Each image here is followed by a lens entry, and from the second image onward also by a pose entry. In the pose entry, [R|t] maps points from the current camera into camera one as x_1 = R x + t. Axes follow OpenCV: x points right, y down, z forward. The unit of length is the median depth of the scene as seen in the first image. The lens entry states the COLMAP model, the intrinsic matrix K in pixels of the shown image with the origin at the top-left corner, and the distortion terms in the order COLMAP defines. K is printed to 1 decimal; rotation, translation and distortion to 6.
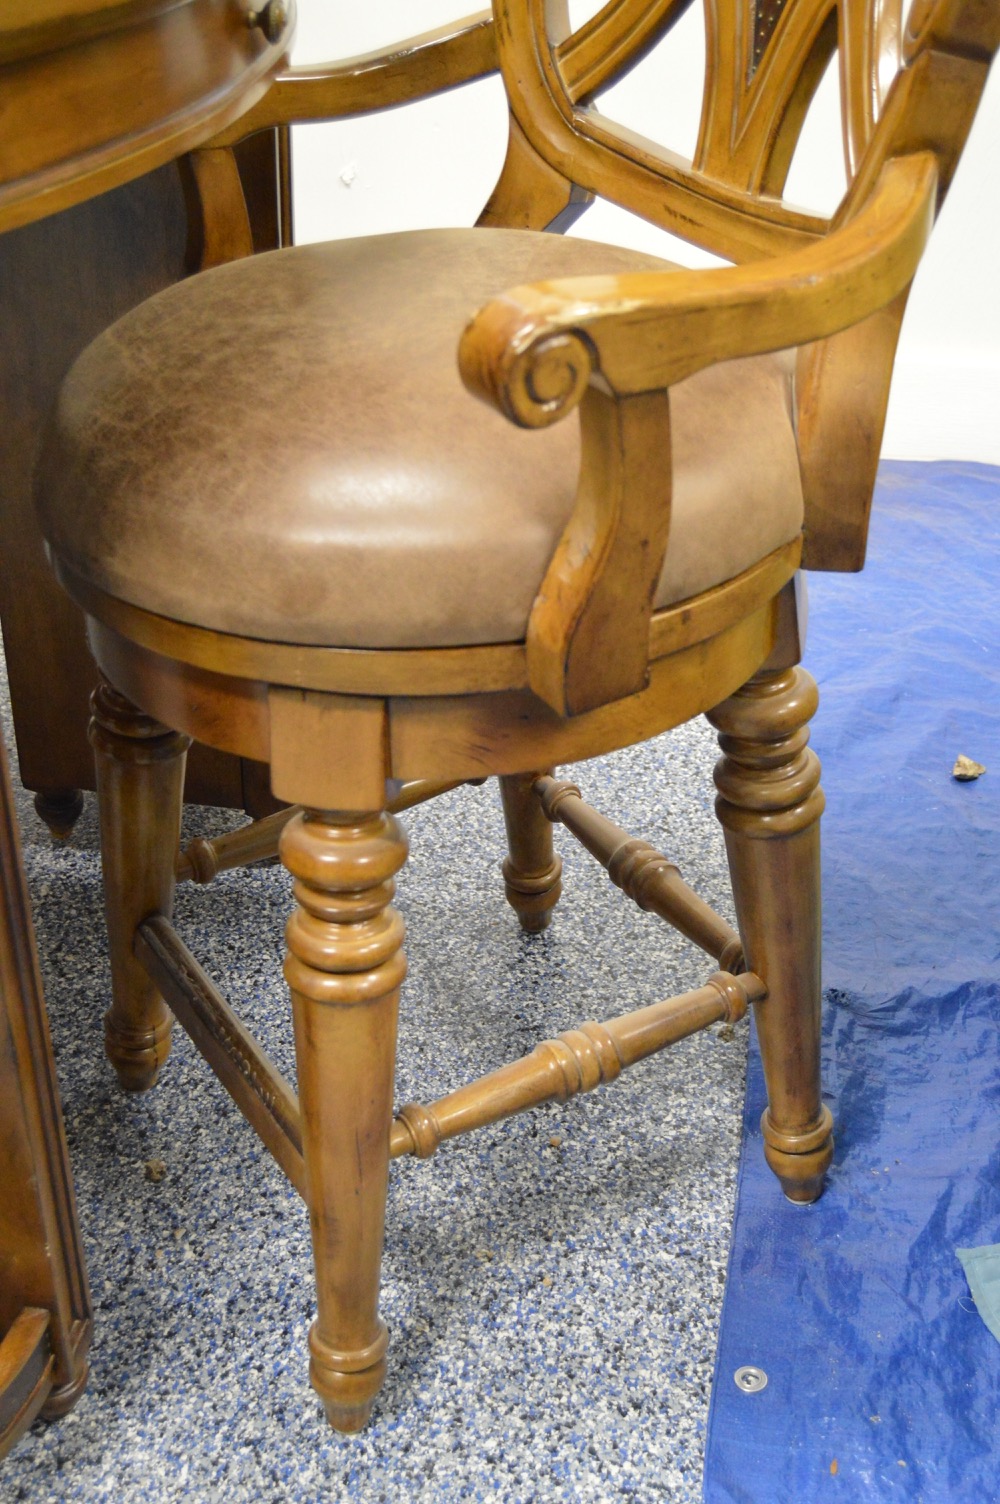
lens RADIAL K [[1849.2, 0, 500.0], [0, 1849.2, 752.0], [0, 0, 1]] dist [-0.070244, 0.027898]
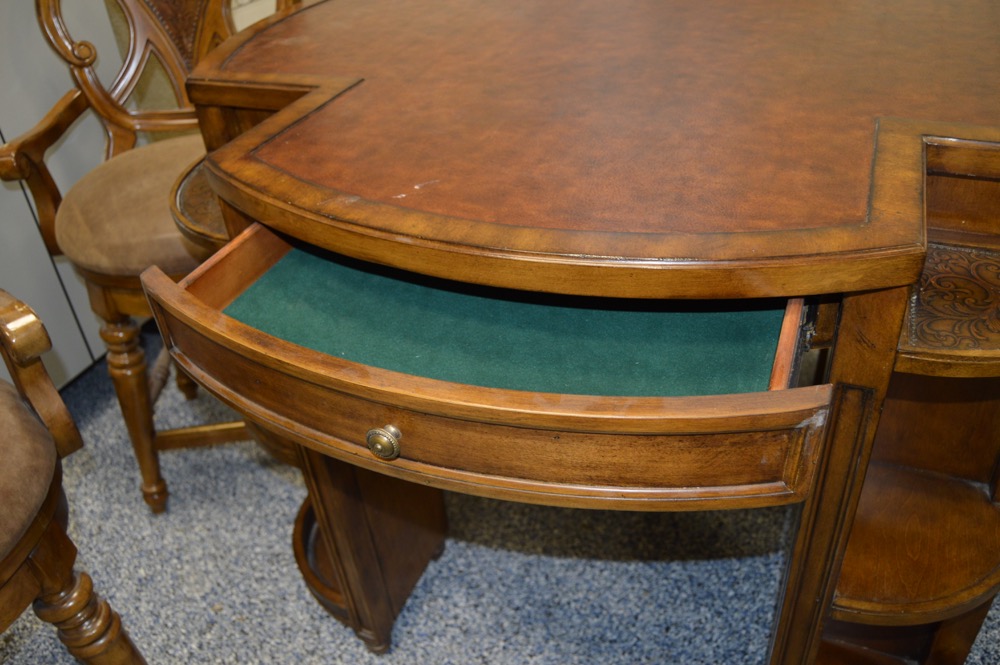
lens RADIAL K [[812.3, 0, 500.0], [0, 812.3, 332.5], [0, 0, 1]] dist [-0.091406, 0.032010]
pose [[0.963404, 0.060717, -0.261086, -0.524871], [-0.052921, 0.997921, 0.036795, -0.114000], [0.262778, -0.021632, 0.964614, -0.085183]]
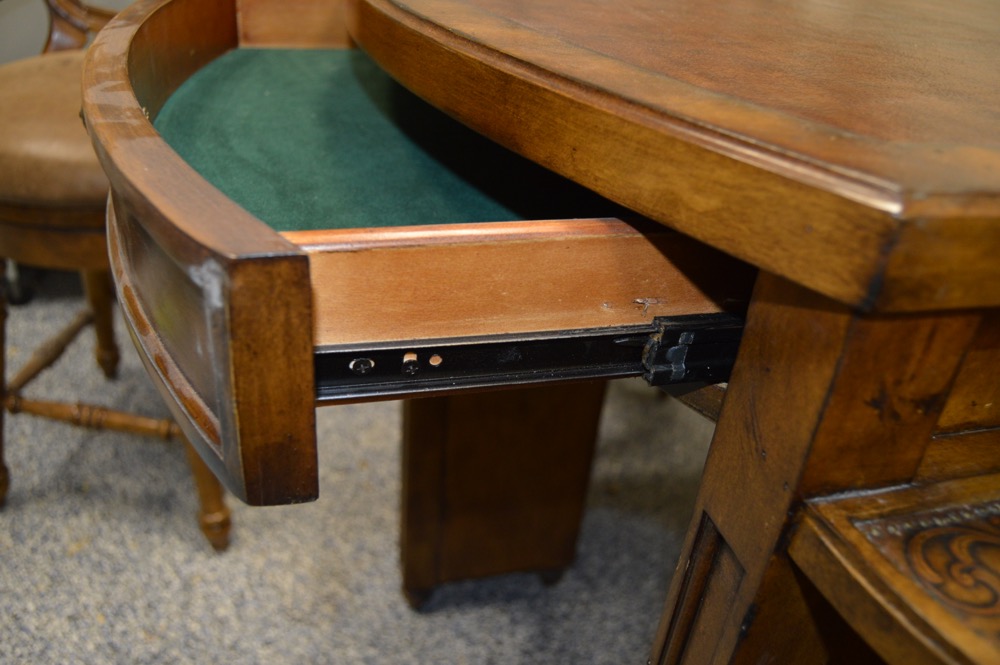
lens RADIAL K [[805.6, 0, 500.0], [0, 805.6, 332.5], [0, 0, 1]] dist [-0.092298, 0.002536]
pose [[0.406266, 0.473715, -0.781372, -0.302819], [-0.577727, 0.795679, 0.182006, -0.122590], [0.707941, 0.377477, 0.596935, 0.304570]]
